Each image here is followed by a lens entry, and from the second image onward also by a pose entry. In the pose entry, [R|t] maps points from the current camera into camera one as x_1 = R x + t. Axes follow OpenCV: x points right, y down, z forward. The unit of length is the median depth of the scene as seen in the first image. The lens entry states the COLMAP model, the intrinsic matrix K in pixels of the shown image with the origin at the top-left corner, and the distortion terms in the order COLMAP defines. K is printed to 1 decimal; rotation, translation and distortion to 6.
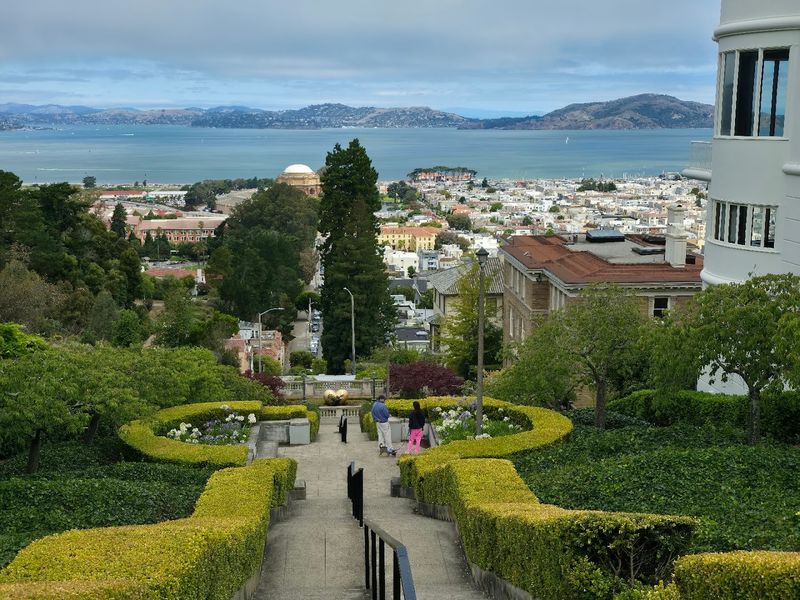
lens RADIAL K [[1011.2, 0, 383.2], [0, 1011.2, 296.5], [0, 0, 1]] dist [0.120332, -0.009317]
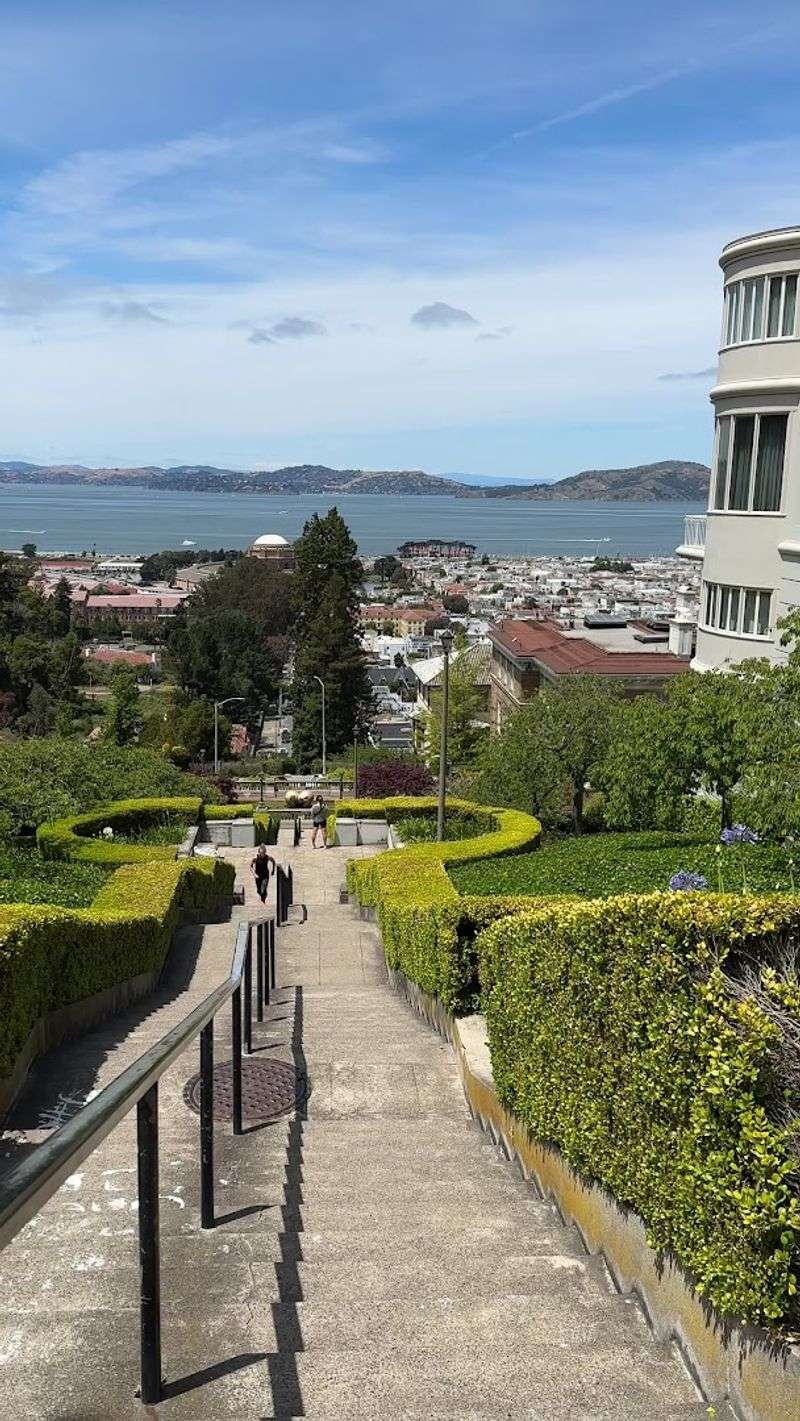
lens RADIAL K [[1161.1, 0, 400.0], [0, 1161.1, 710.5], [0, 0, 1]] dist [0.123743, -0.001452]
pose [[0.999678, 0.014153, 0.021060, 0.011100], [-0.014531, 0.999734, 0.017916, 0.001663], [-0.020800, -0.018216, 0.999618, -0.009423]]
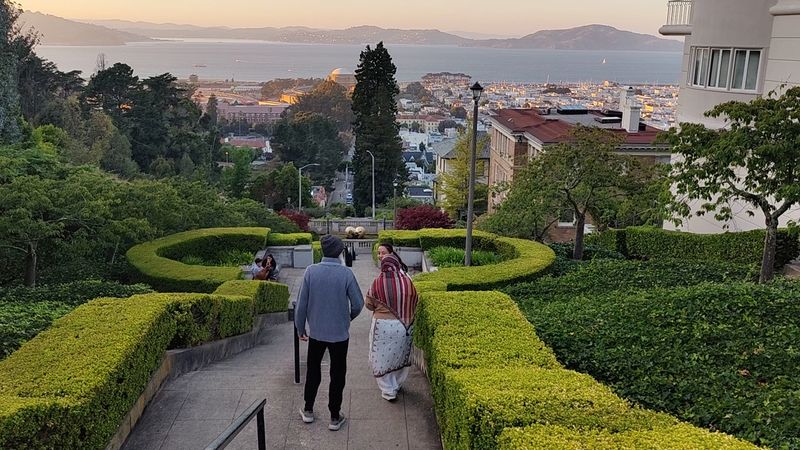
lens RADIAL K [[677.1, 0, 400.0], [0, 677.1, 225.0], [0, 0, 1]] dist [-0.006730, -0.002527]
pose [[0.999712, 0.022994, -0.006906, 0.008806], [-0.022391, 0.996743, 0.077471, 0.013771], [0.008665, -0.077294, 0.996971, 0.094089]]
